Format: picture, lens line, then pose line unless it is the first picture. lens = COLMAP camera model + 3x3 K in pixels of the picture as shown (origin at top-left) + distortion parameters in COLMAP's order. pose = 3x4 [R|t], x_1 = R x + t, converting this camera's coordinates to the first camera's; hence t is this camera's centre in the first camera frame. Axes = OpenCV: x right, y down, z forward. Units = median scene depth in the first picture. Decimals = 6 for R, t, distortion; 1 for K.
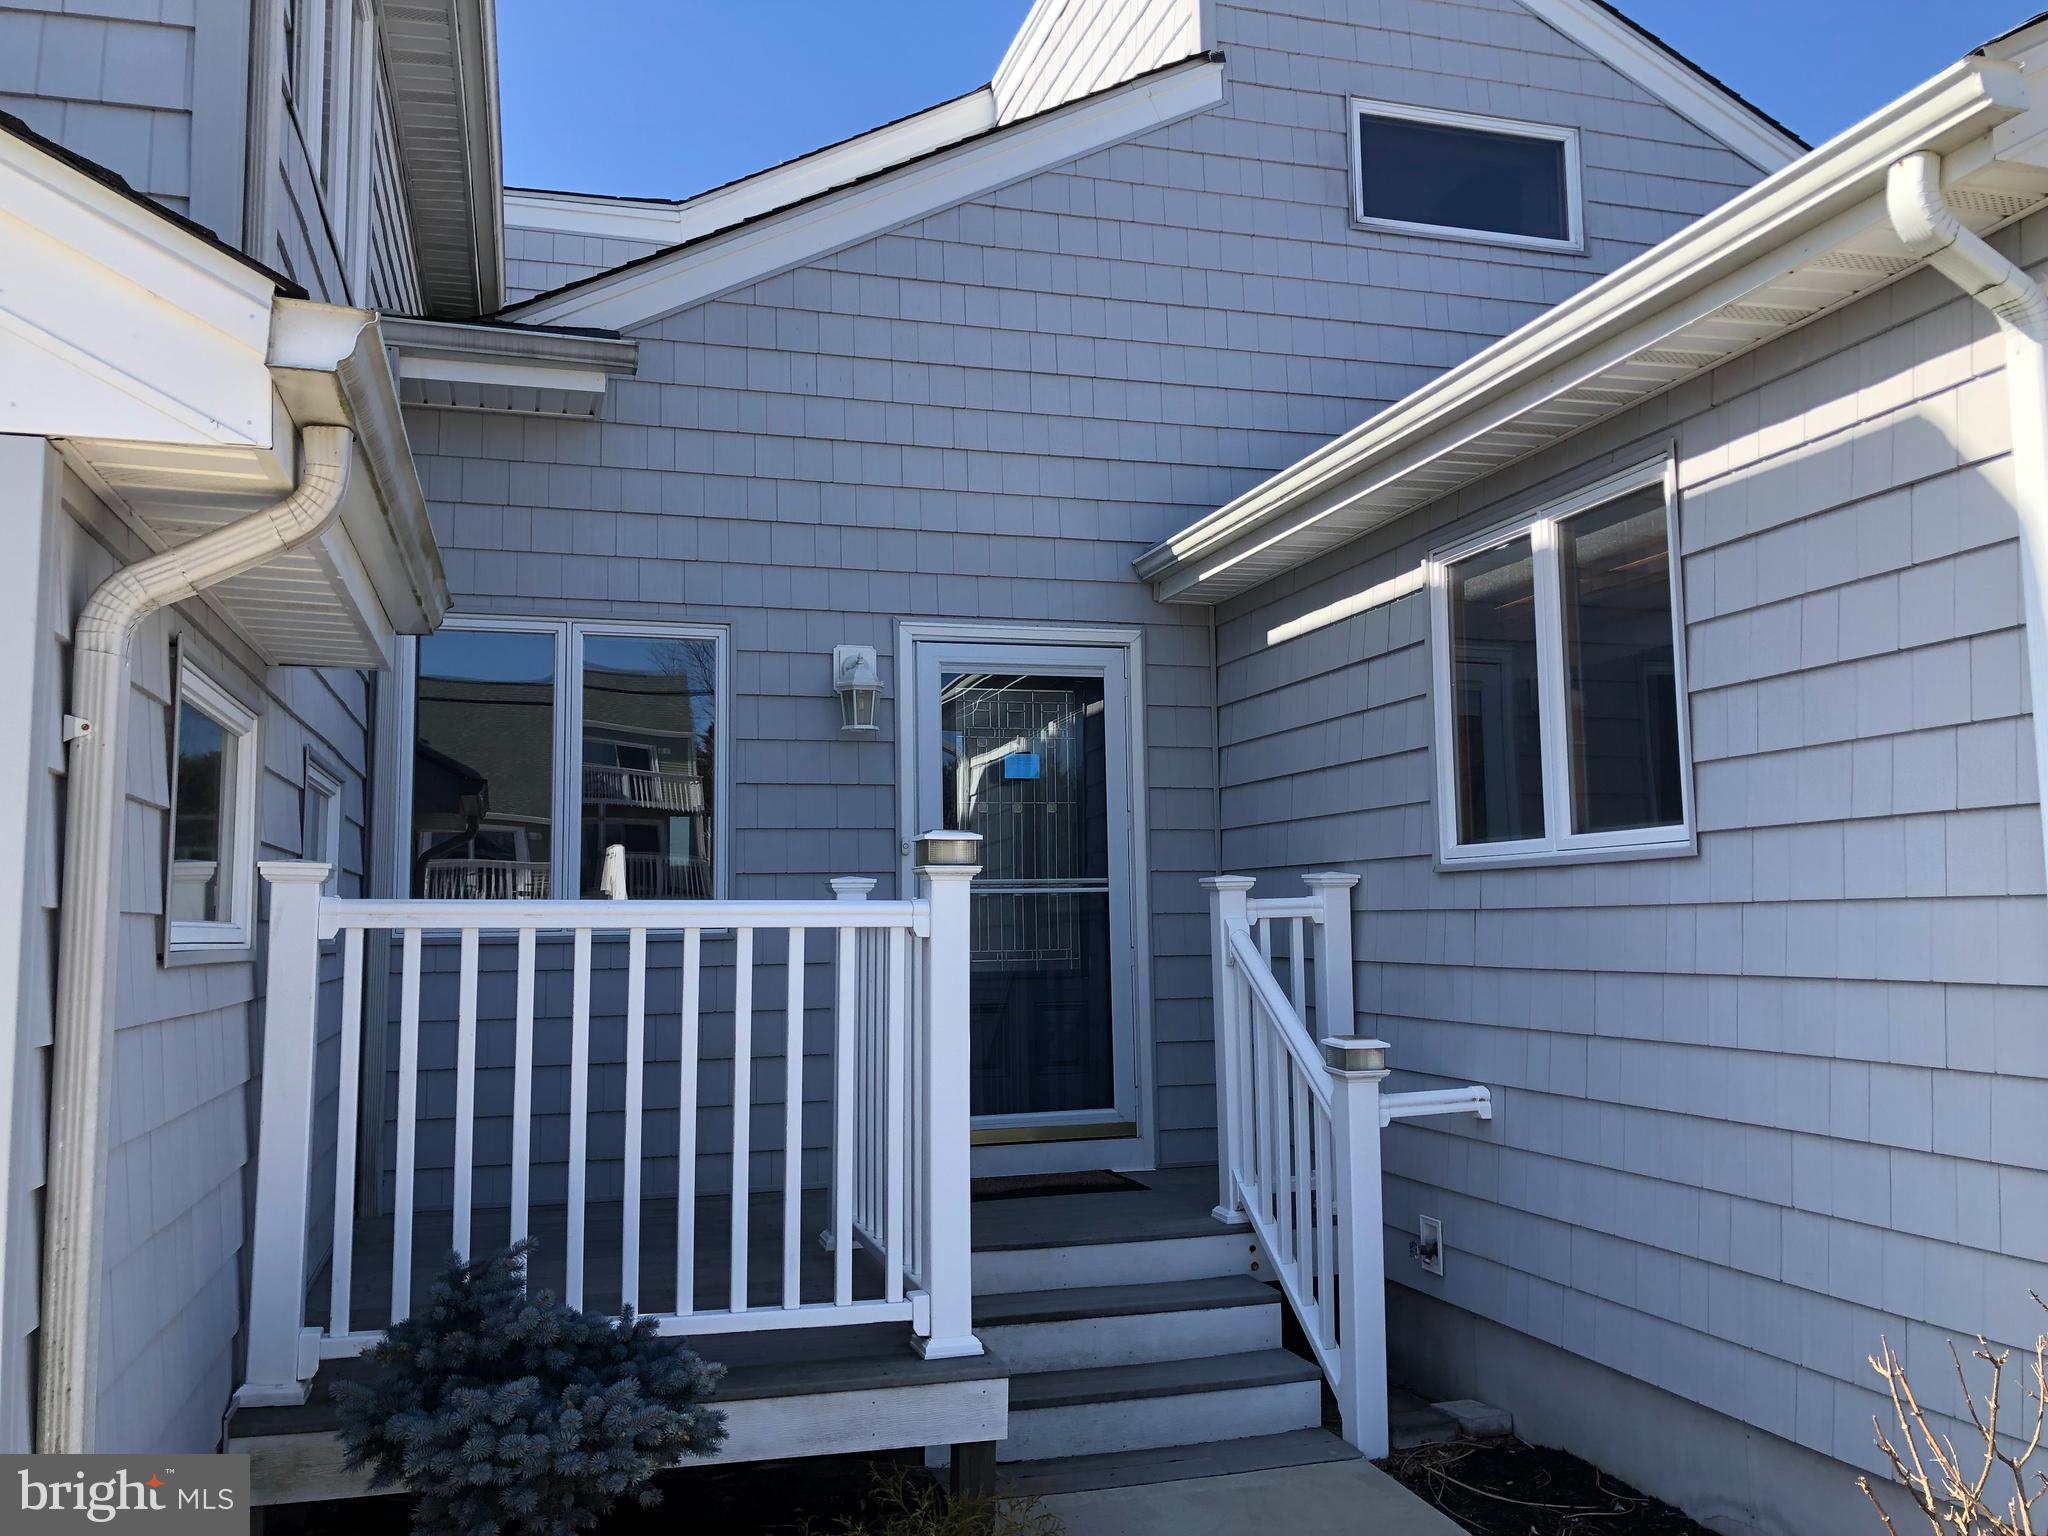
lens RADIAL K [[1672.2, 0, 1013.4], [0, 1672.2, 773.0], [0, 0, 1]] dist [0.026857, -0.048686]
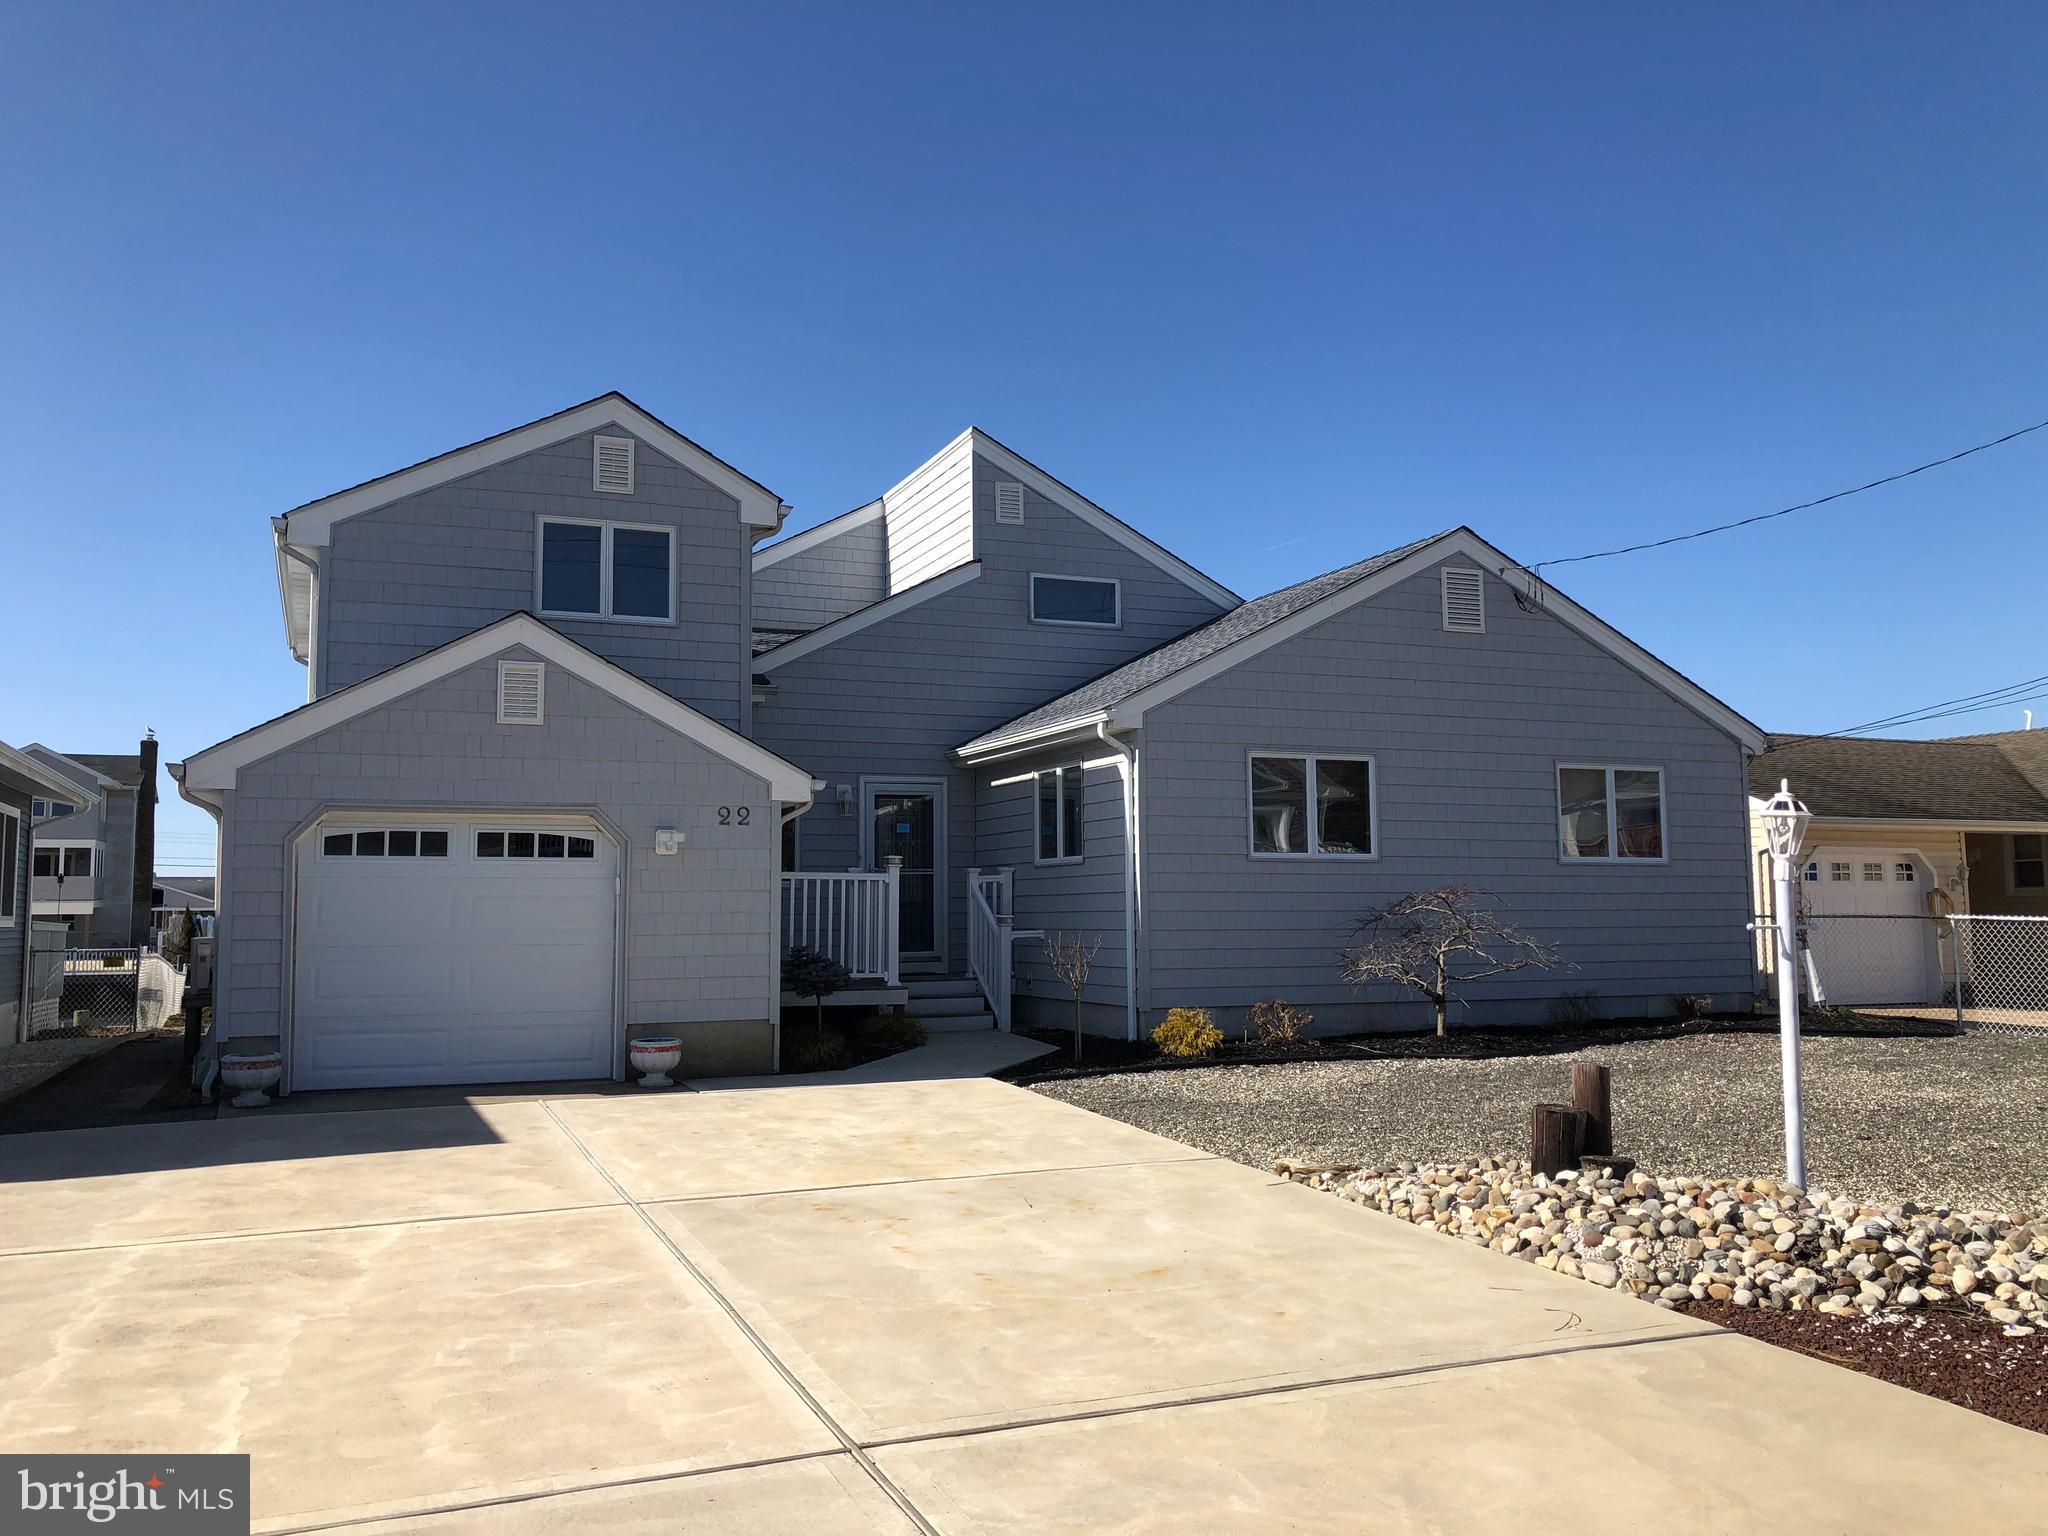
lens RADIAL K [[1672.2, 0, 1018.3], [0, 1672.2, 764.4], [0, 0, 1]] dist [0.026857, -0.048686]
pose [[0.993739, 0.015848, 0.110600, -0.132003], [-0.015694, 0.999874, -0.002259, -0.123998], [-0.110622, 0.000509, 0.993862, -2.076919]]
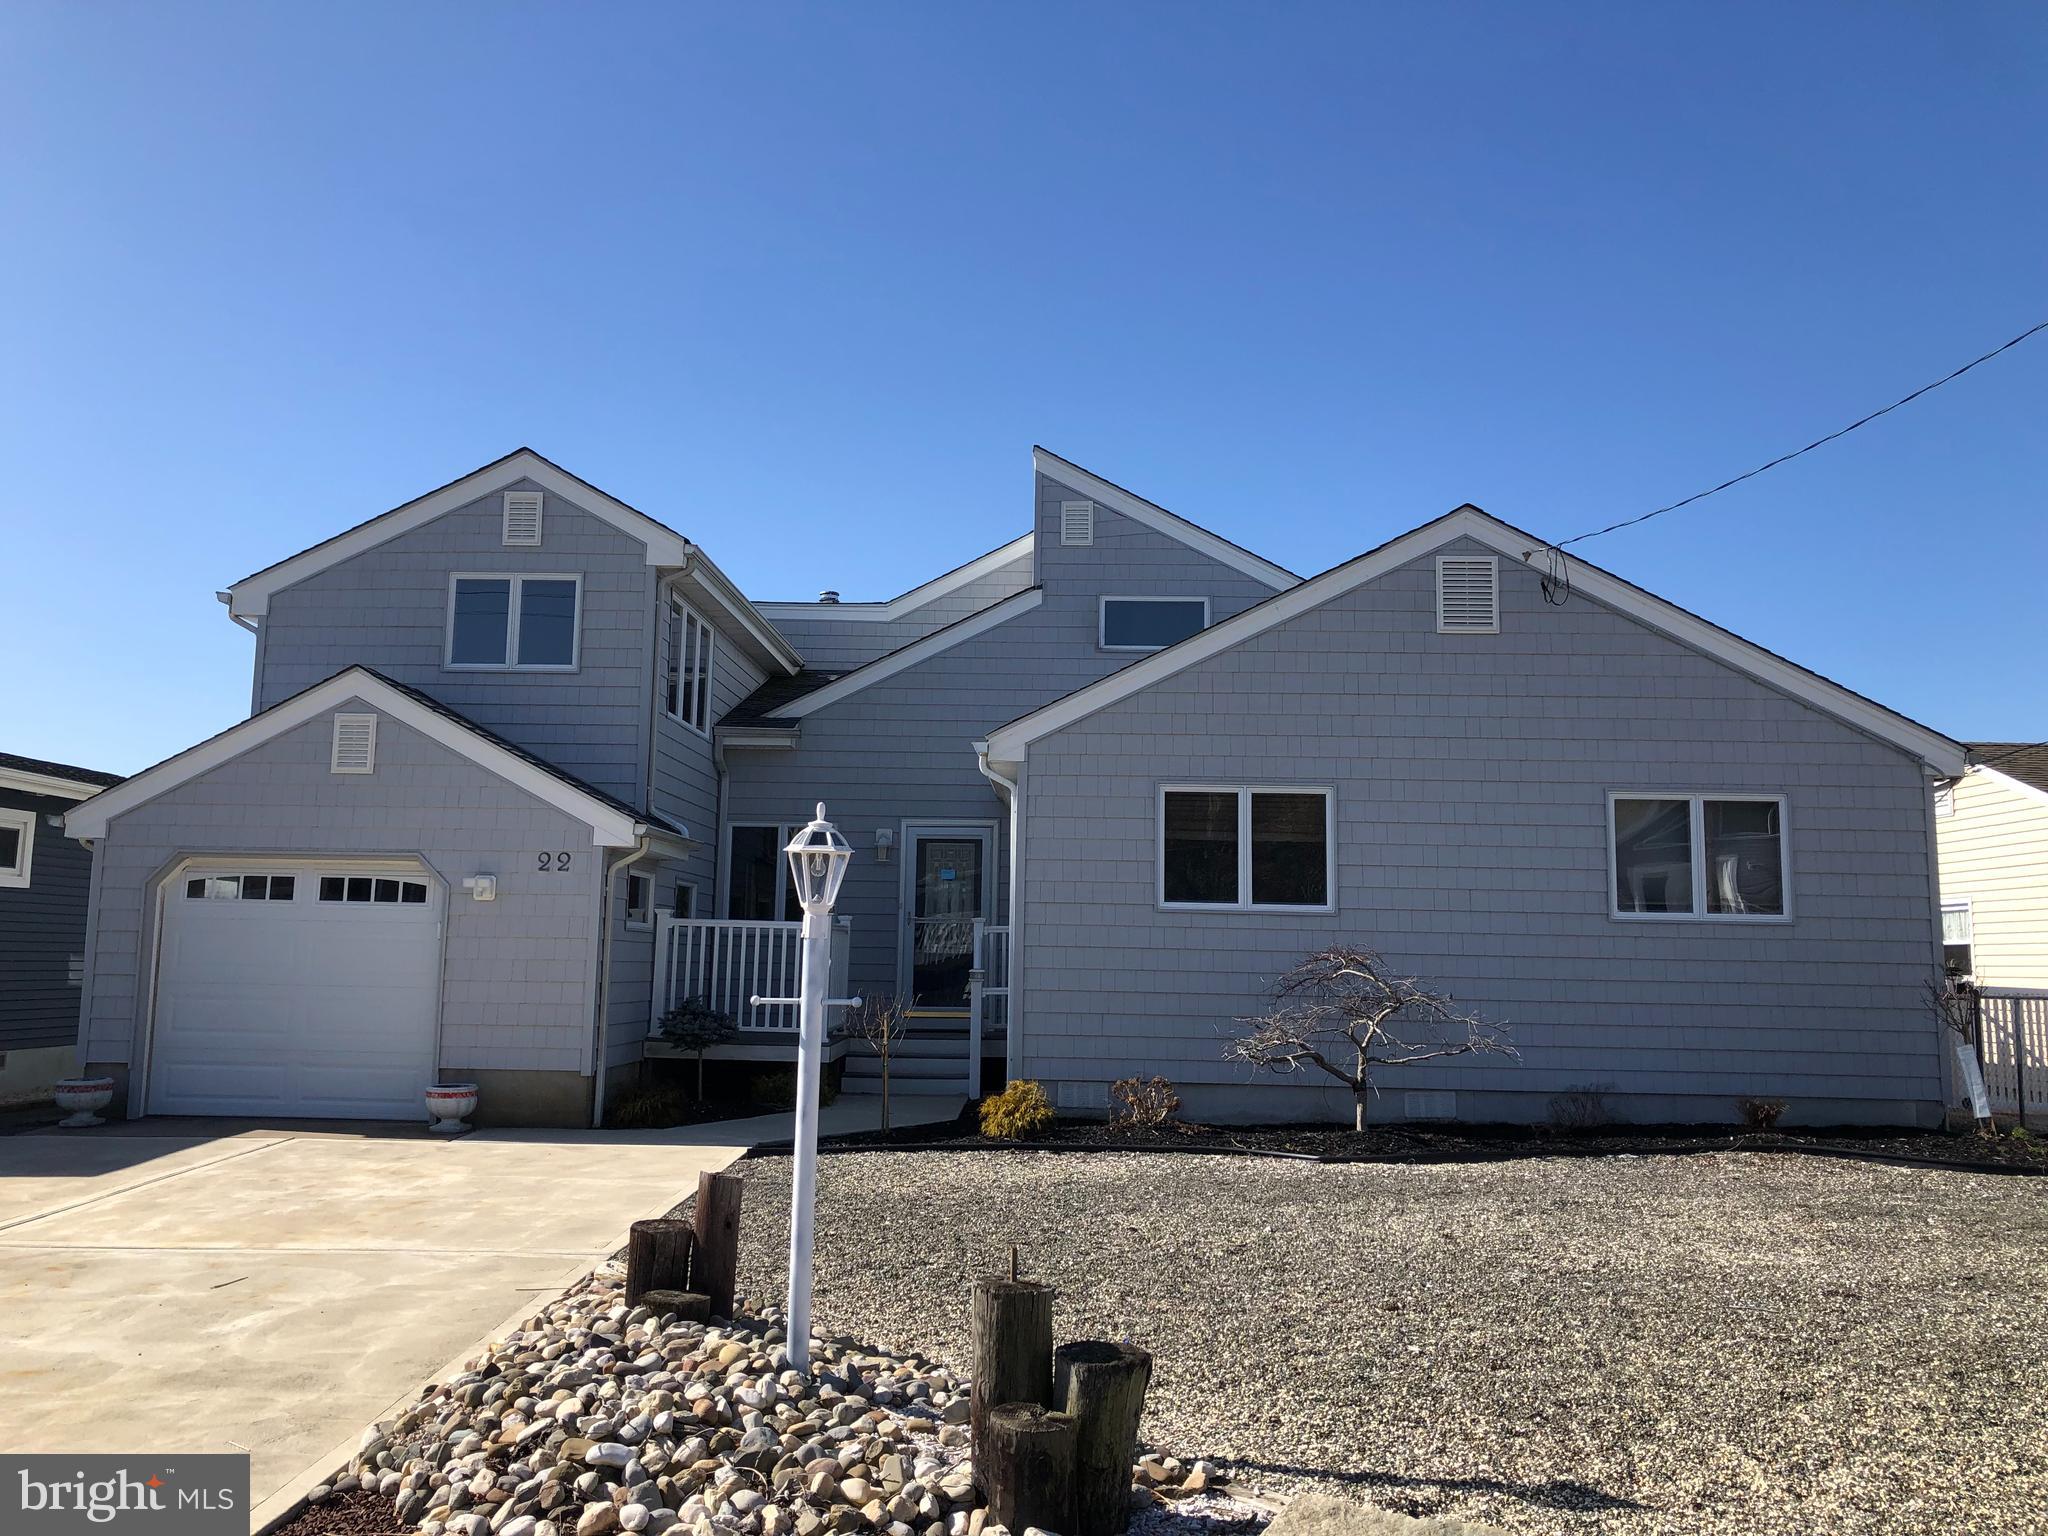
lens RADIAL K [[1672.2, 0, 1026.8], [0, 1672.2, 753.5], [0, 0, 1]] dist [0.026857, -0.048686]
pose [[0.952103, -0.009149, -0.305639, 1.083337], [-0.001381, 0.999413, -0.034217, -0.121192], [0.305773, 0.033000, 0.951532, -1.707033]]
